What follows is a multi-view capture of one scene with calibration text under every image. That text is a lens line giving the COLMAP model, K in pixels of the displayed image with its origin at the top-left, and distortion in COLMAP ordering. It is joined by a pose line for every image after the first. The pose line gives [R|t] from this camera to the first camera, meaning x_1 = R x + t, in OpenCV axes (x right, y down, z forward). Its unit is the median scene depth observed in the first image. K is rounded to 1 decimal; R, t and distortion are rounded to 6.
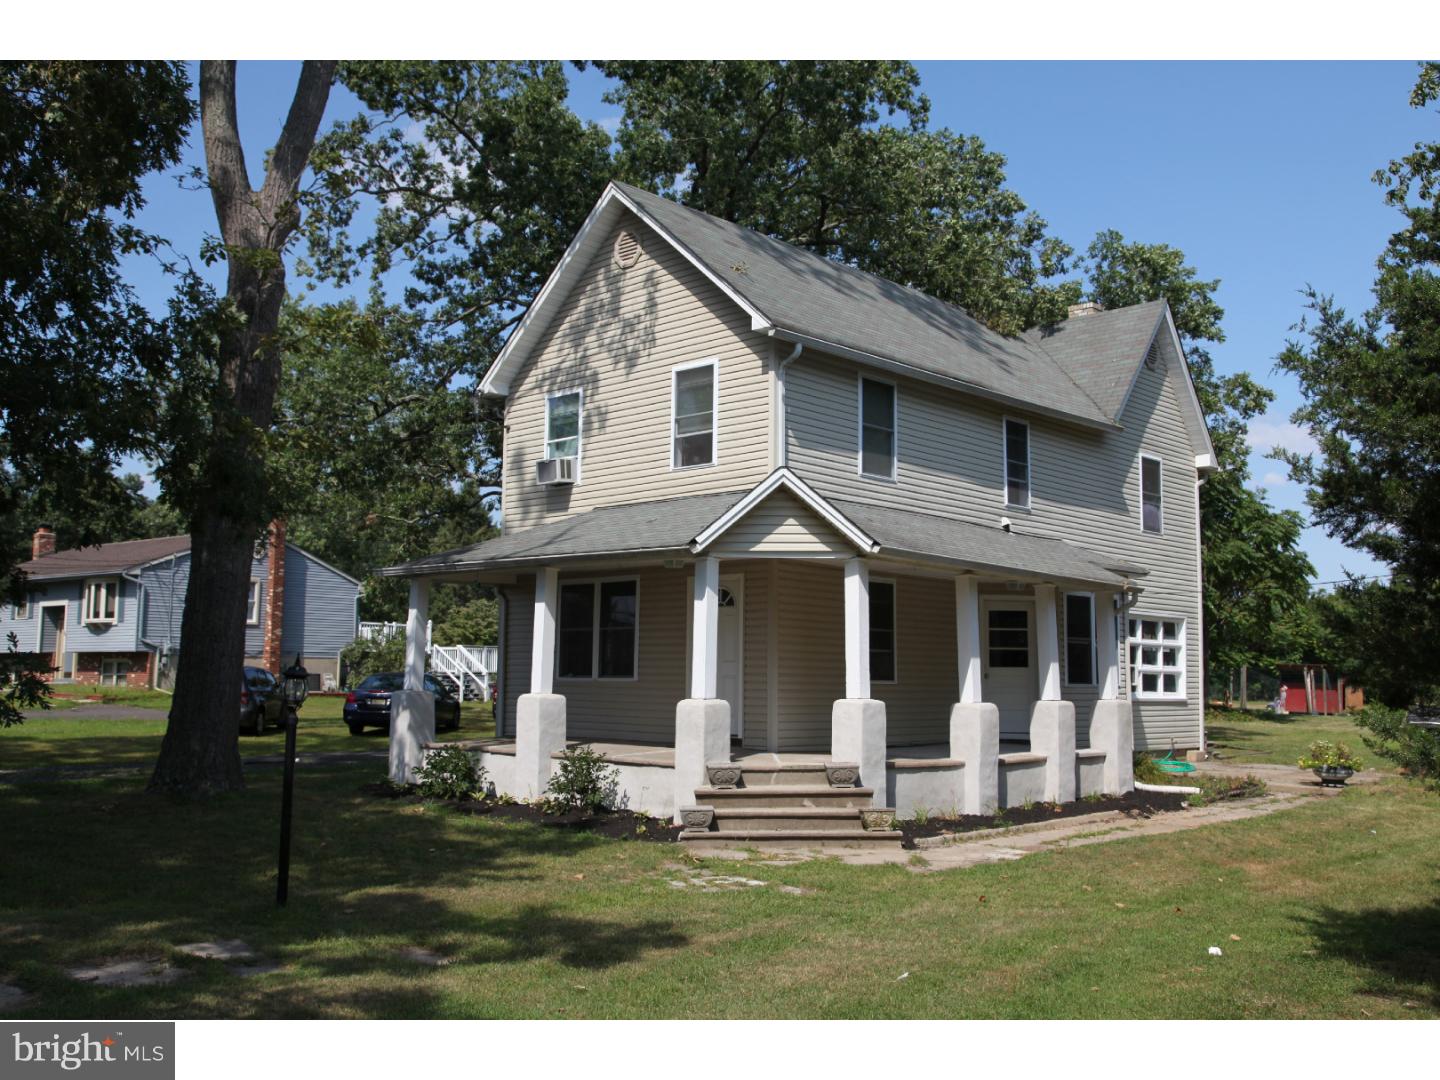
lens RADIAL K [[1331.0, 0, 720.0], [0, 1331.0, 540.0], [0, 0, 1]] dist [-0.006088, 0.005949]
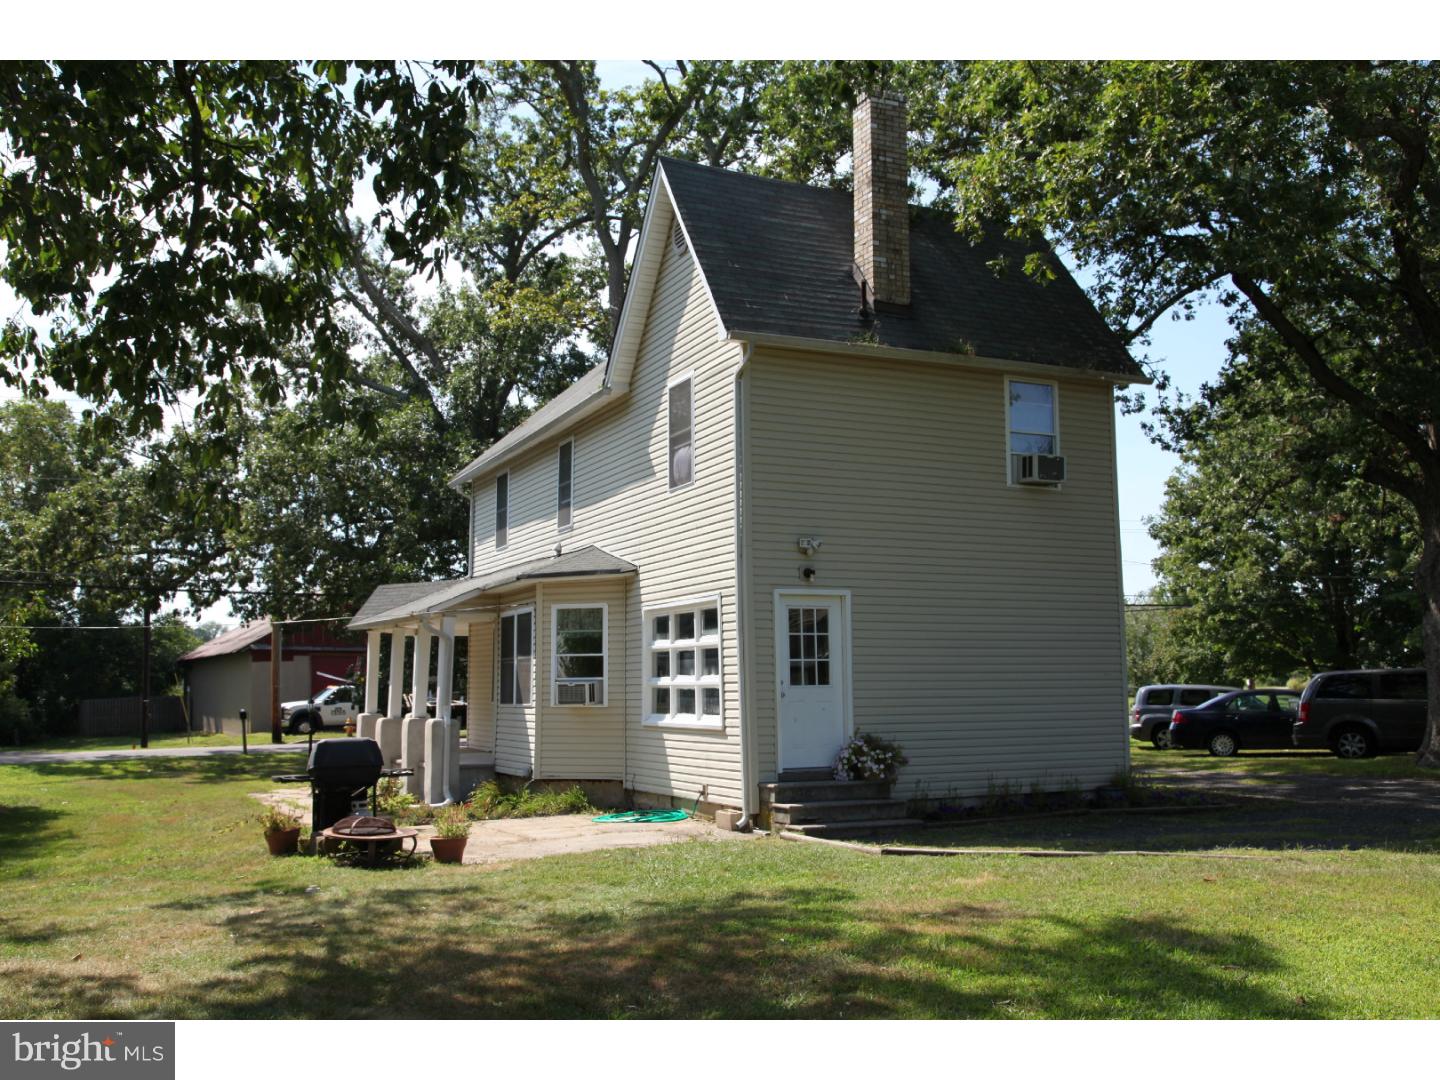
lens RADIAL K [[1331.0, 0, 720.0], [0, 1331.0, 540.0], [0, 0, 1]] dist [-0.006088, 0.005949]
pose [[-0.362203, -0.116708, -0.924764, 1.264125], [0.104795, 0.980741, -0.164817, 0.183333], [0.926190, -0.156607, -0.342997, 1.646291]]
